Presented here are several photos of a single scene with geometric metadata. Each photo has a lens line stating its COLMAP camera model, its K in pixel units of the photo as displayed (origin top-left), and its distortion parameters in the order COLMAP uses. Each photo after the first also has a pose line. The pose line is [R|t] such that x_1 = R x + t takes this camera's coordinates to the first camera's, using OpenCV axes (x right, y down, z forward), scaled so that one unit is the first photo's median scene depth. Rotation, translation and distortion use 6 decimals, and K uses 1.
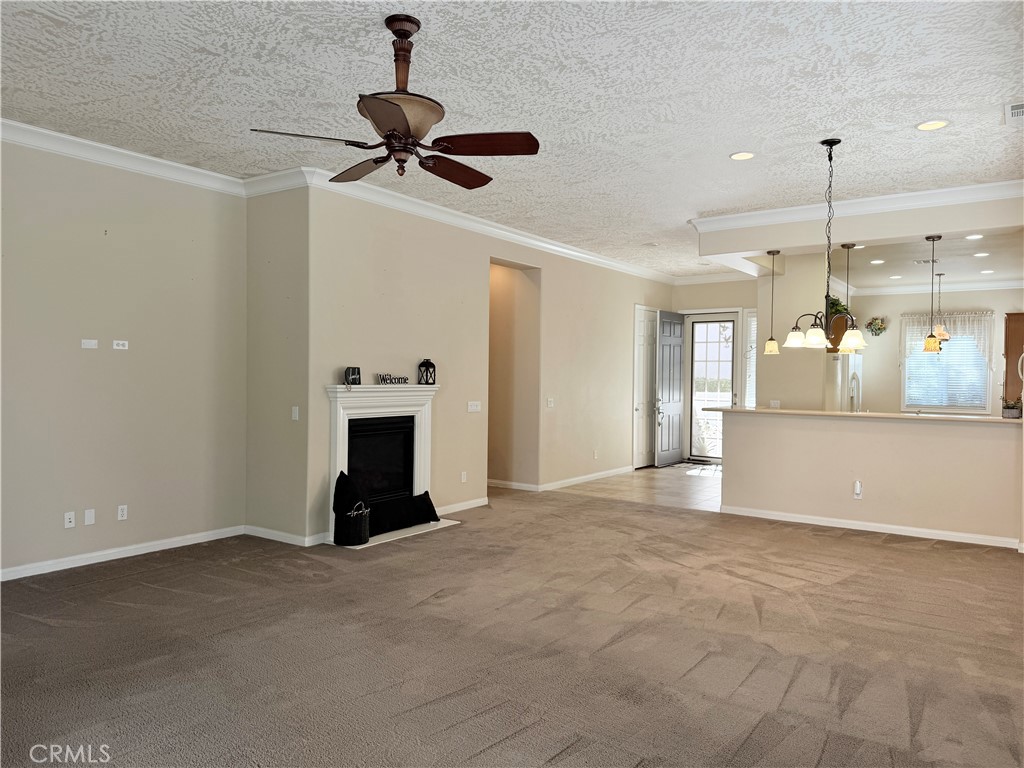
lens RADIAL K [[718.2, 0, 512.0], [0, 718.2, 384.0], [0, 0, 1]] dist [0.075509, -0.101510]
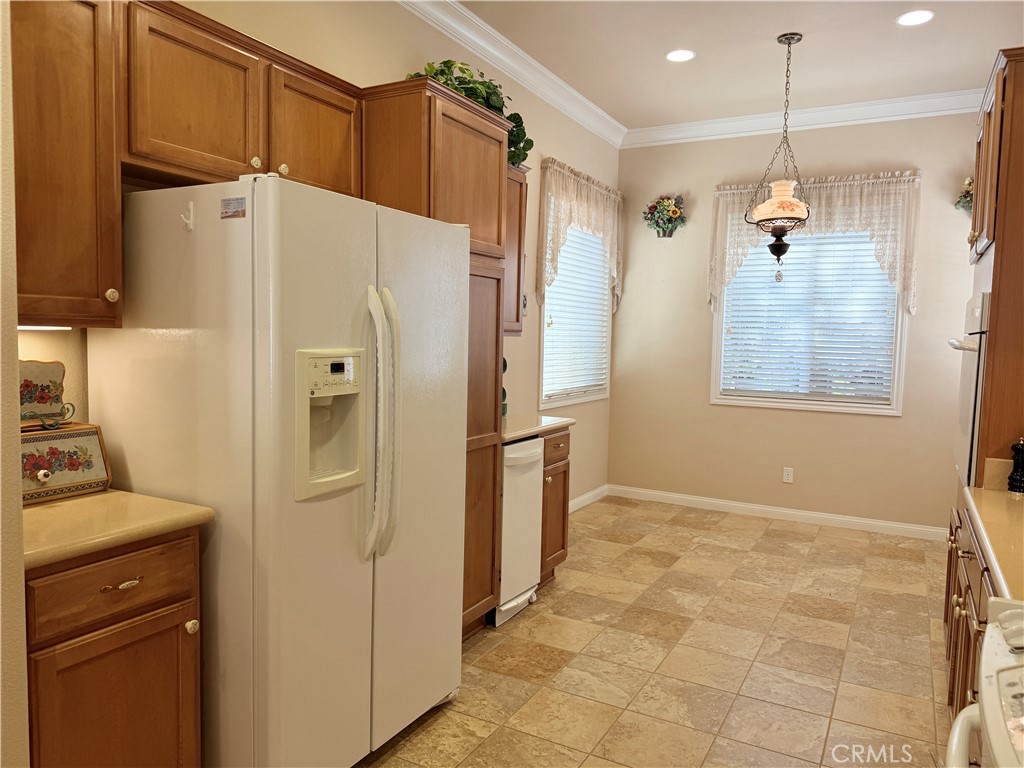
lens RADIAL K [[721.1, 0, 514.2], [0, 721.1, 382.5], [0, 0, 1]] dist [0.063060, -0.085220]
pose [[0.993079, 0.003877, 0.117387, 0.817155], [-0.010229, 0.998512, 0.053558, 0.002280], [-0.117005, -0.054388, 0.991641, 1.290846]]
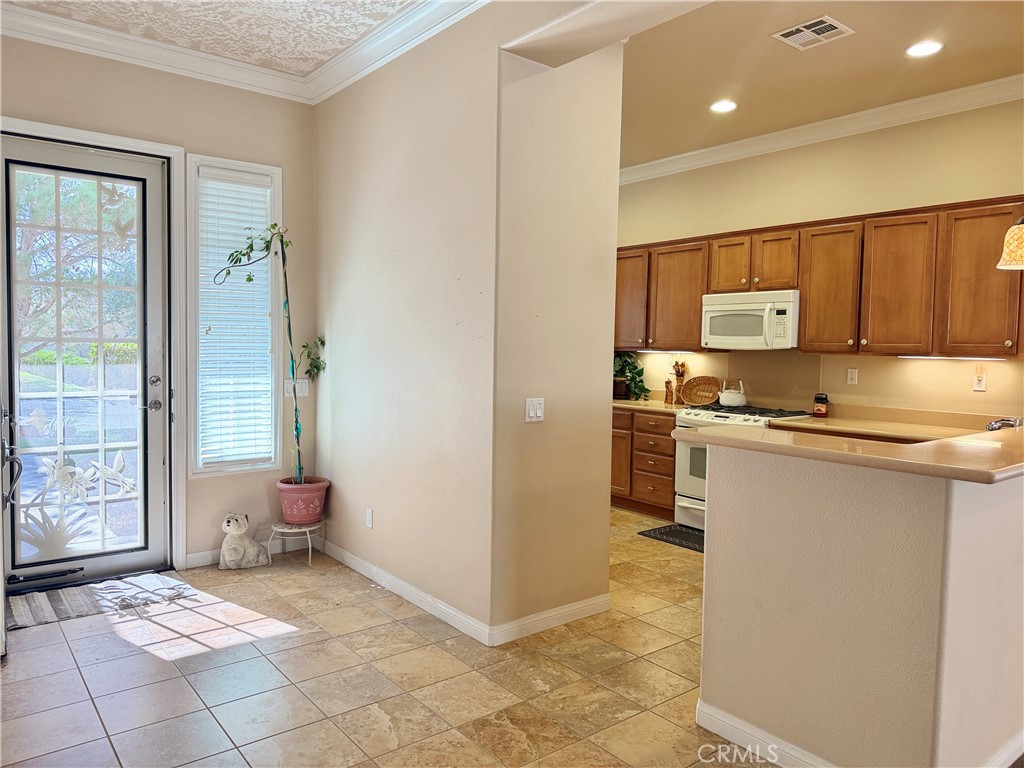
lens RADIAL K [[721.1, 0, 514.2], [0, 721.1, 382.5], [0, 0, 1]] dist [0.063060, -0.085220]
pose [[0.276121, -0.057128, 0.959423, -0.012332], [-0.001413, 0.998207, 0.059844, -0.012896], [-0.961122, -0.017880, 0.275546, 1.446574]]
